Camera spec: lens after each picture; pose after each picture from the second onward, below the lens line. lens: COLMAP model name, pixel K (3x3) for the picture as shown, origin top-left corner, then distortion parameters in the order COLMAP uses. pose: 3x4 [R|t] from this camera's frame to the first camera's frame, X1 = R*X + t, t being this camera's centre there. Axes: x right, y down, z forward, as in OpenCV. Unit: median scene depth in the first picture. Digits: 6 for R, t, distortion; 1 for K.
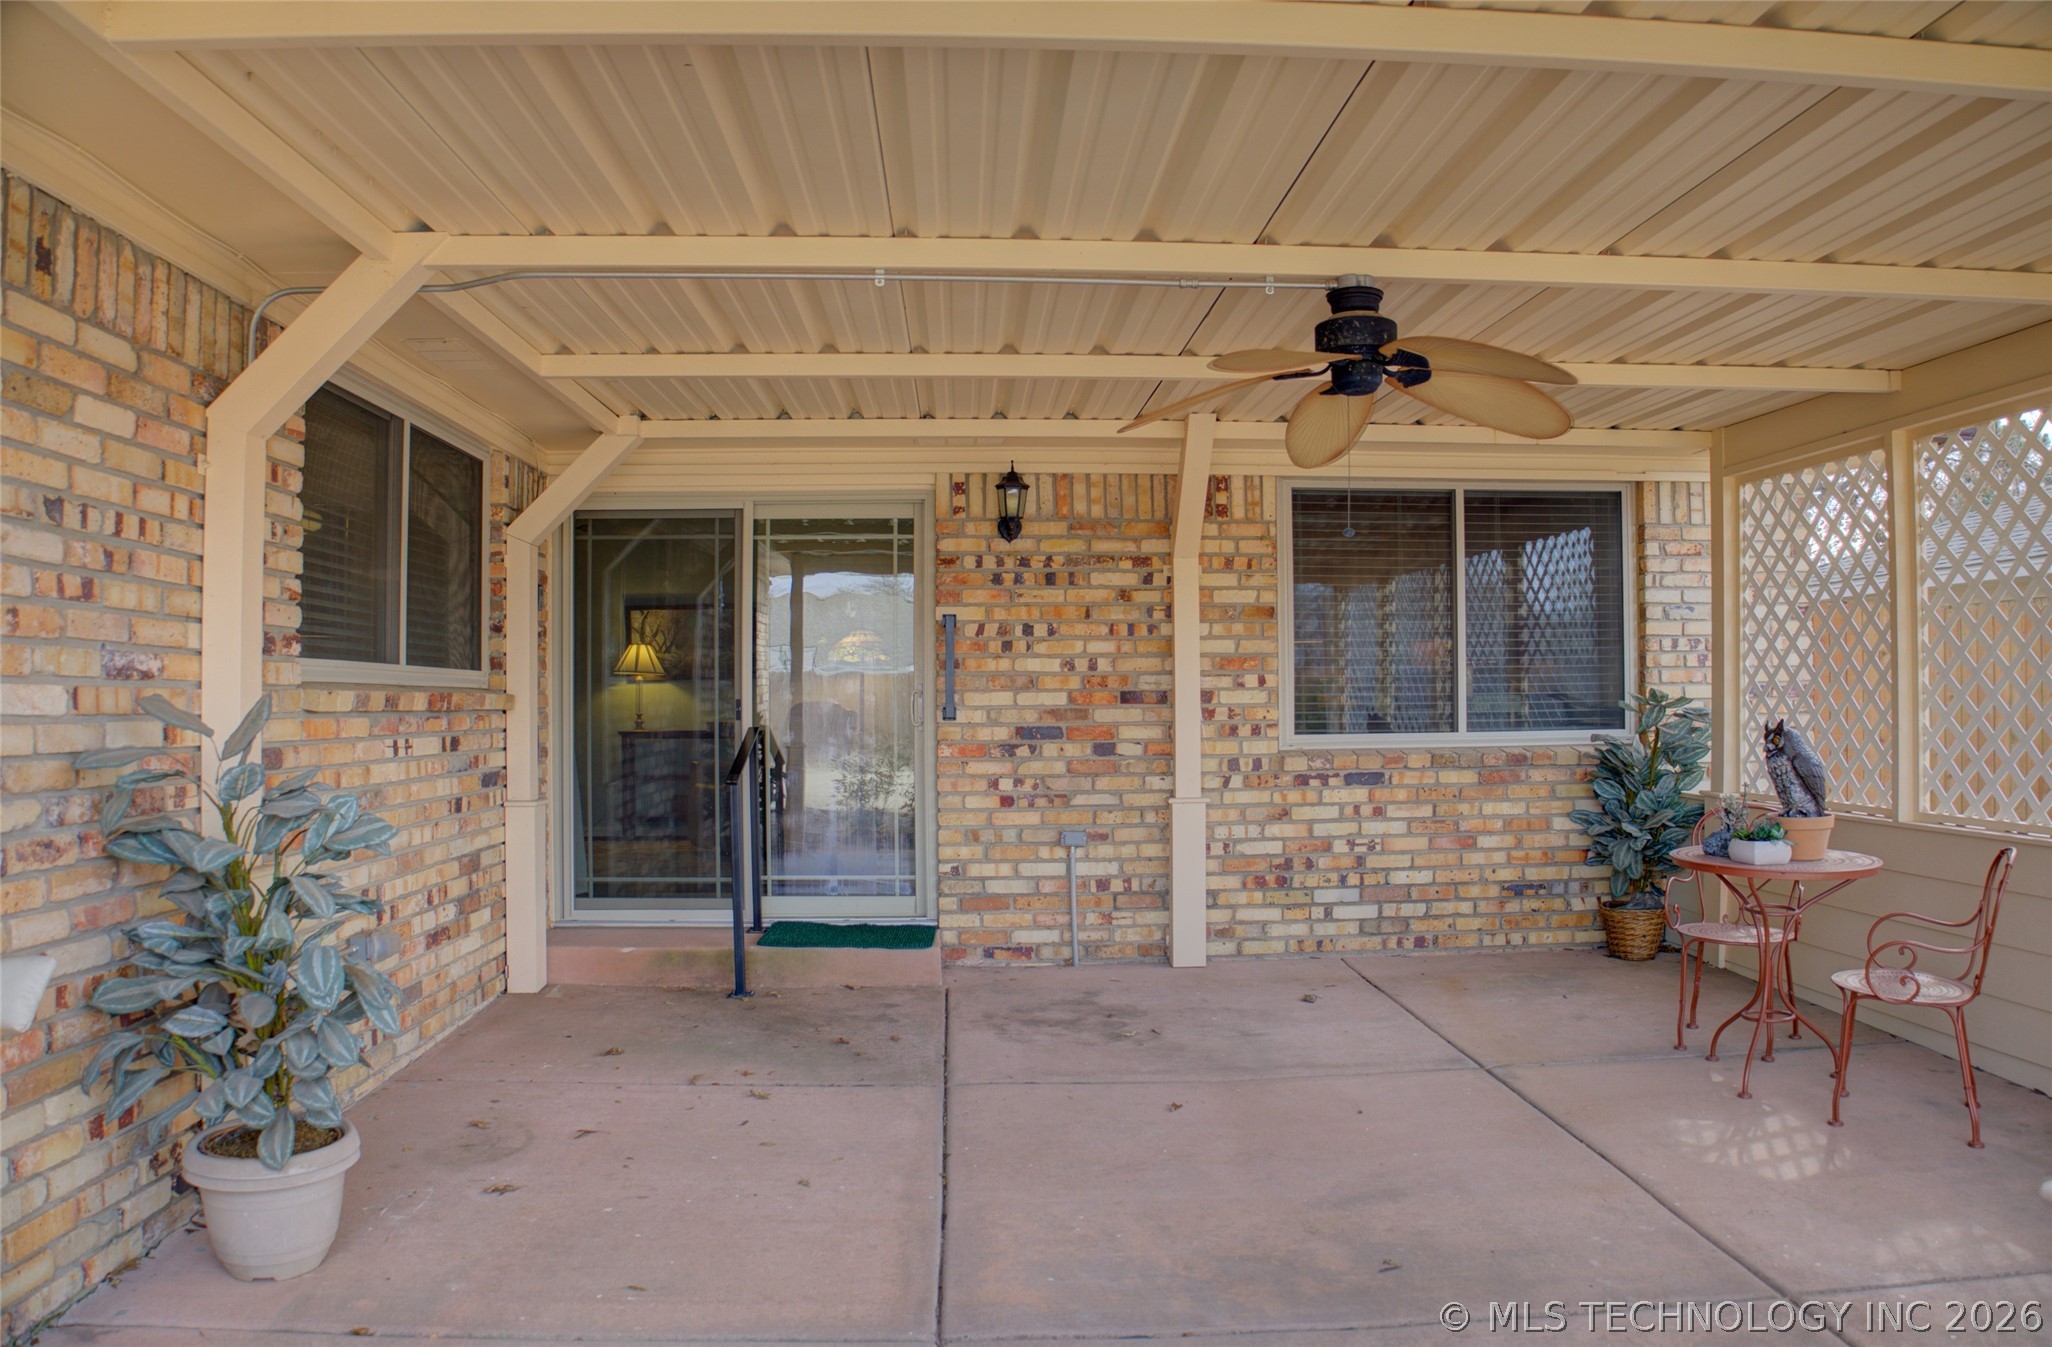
lens RADIAL K [[1401.6, 0, 1026.0], [0, 1401.6, 673.5], [0, 0, 1]] dist [-0.200548, 0.135819]
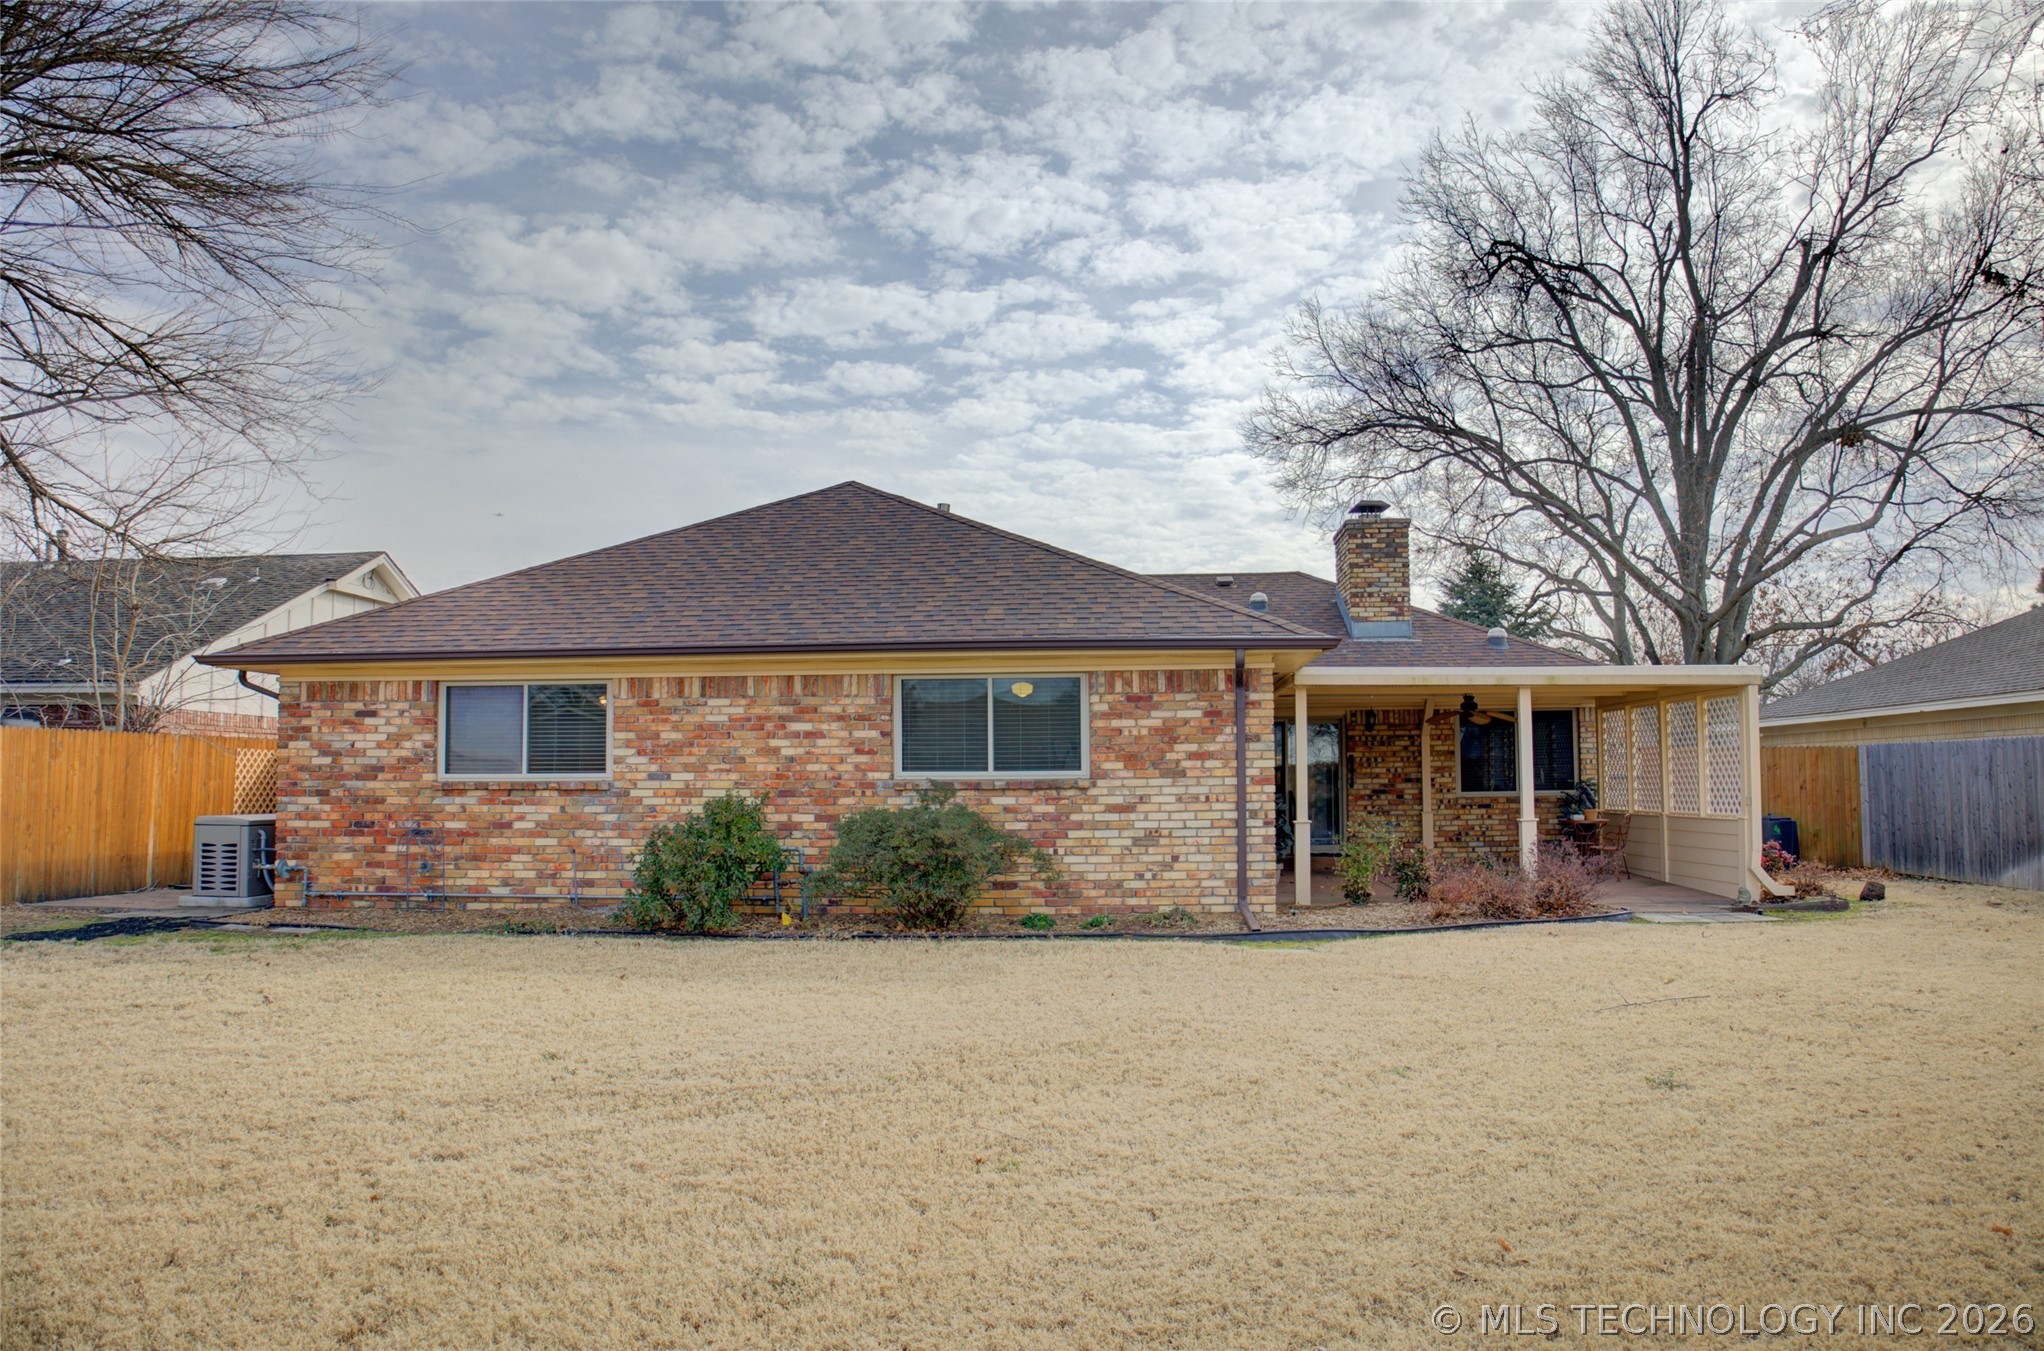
lens RADIAL K [[1418.2, 0, 1022.0], [0, 1418.2, 675.5], [0, 0, 1]] dist [-0.238083, 0.492628]
pose [[0.991622, -0.012208, -0.128595, -0.382072], [0.004931, 0.998376, -0.056758, -0.044901], [0.129079, 0.055648, 0.990072, -2.243474]]
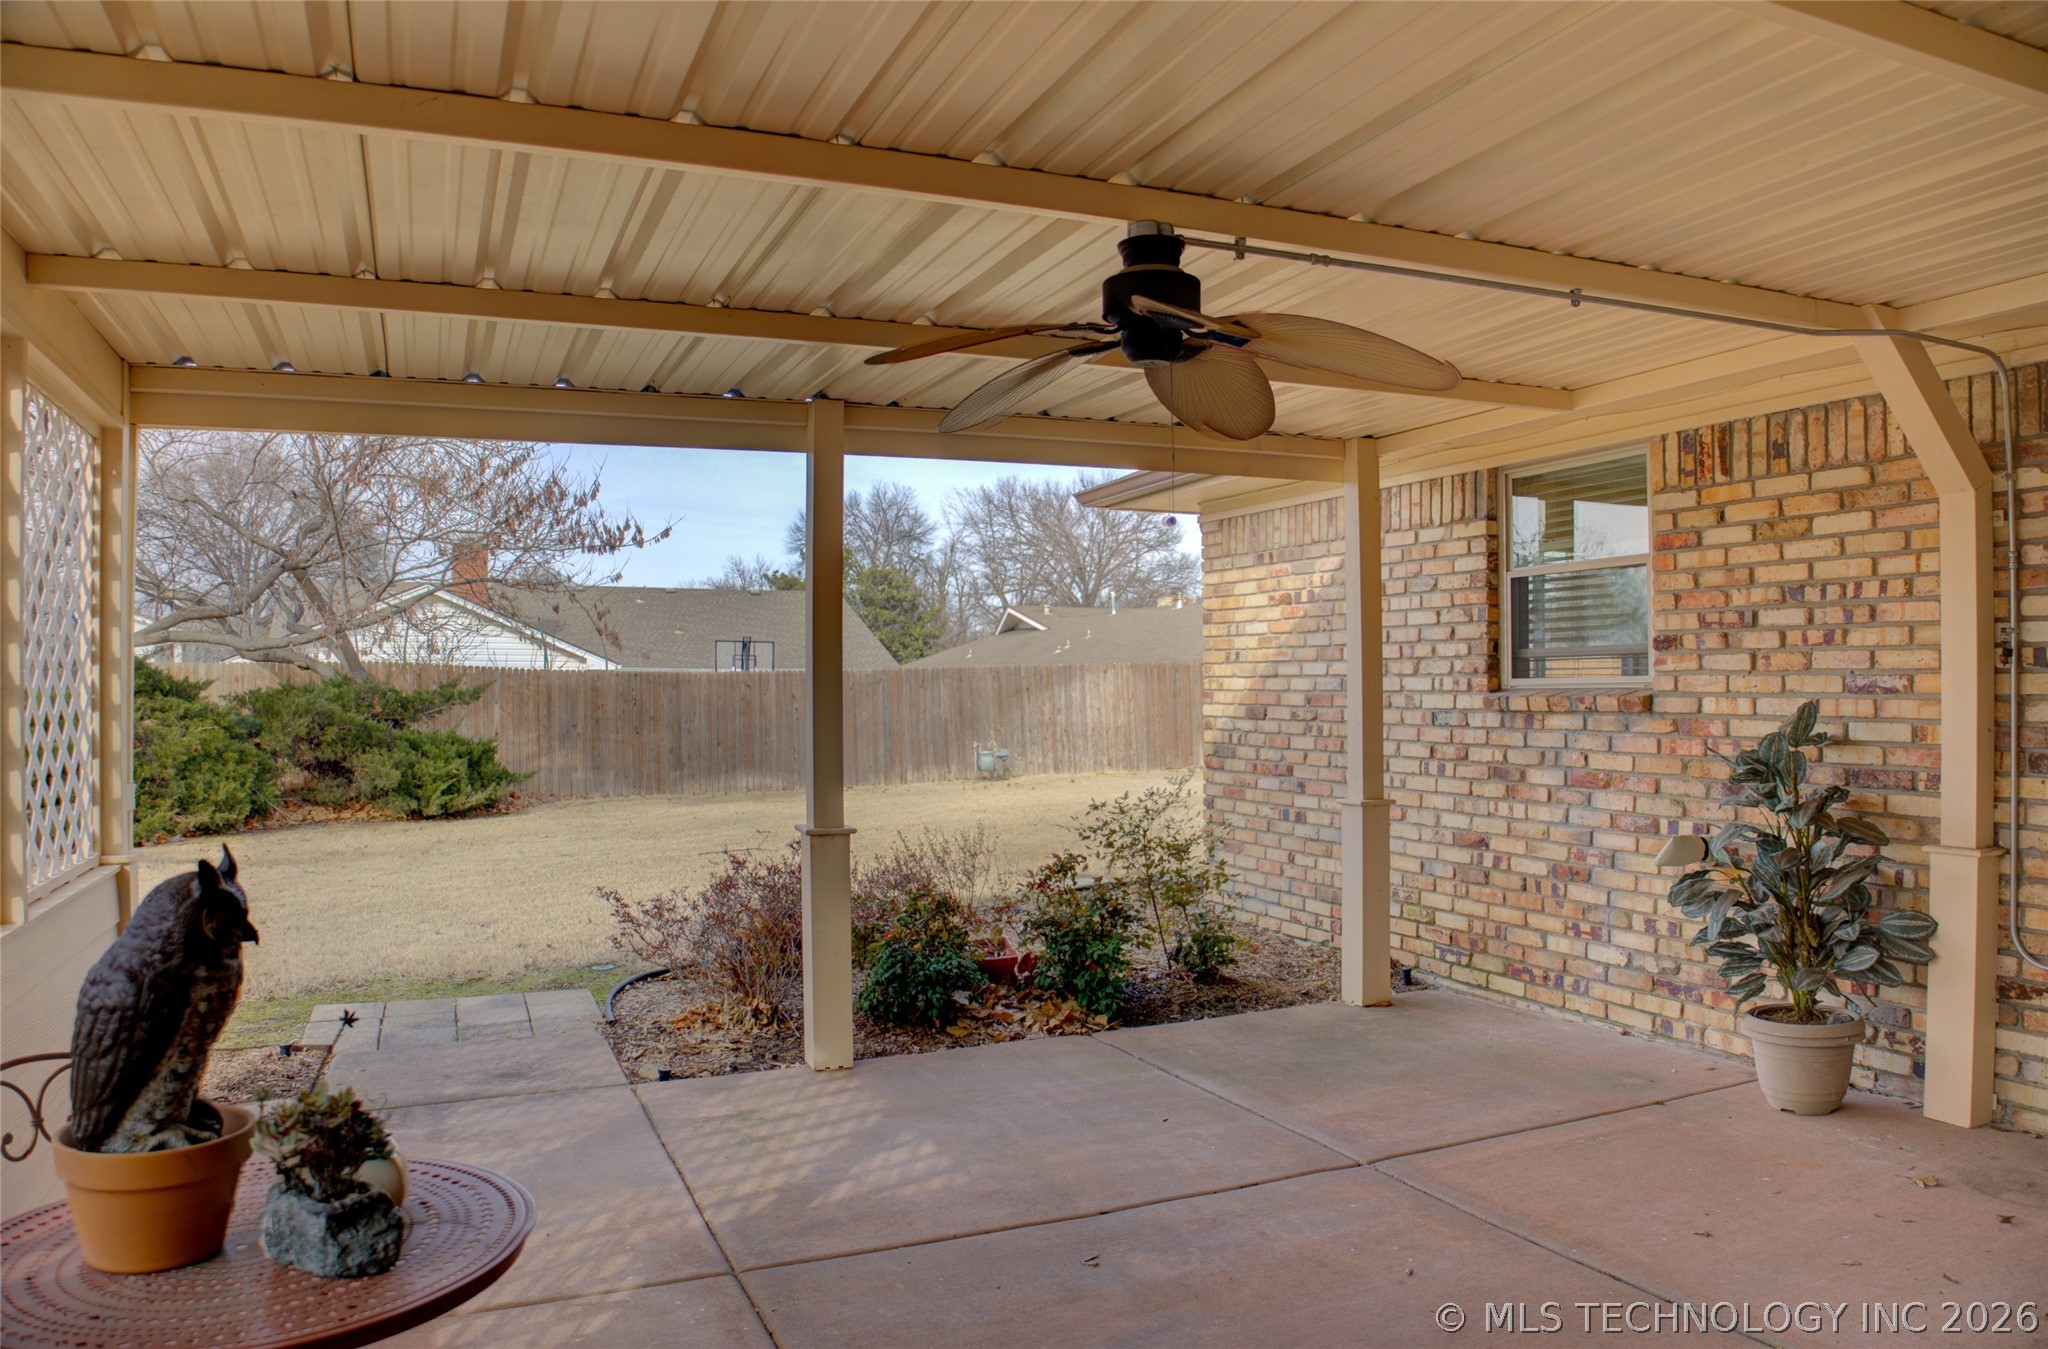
lens RADIAL K [[1418.8, 0, 1079.2], [0, 1418.8, 671.5], [0, 0, 1]] dist [-0.129935, 0.032042]
pose [[-0.922958, 0.003390, -0.384885, 0.330854], [0.014924, 0.999524, -0.026984, 0.003317], [0.384611, -0.030649, -0.922570, 0.952924]]
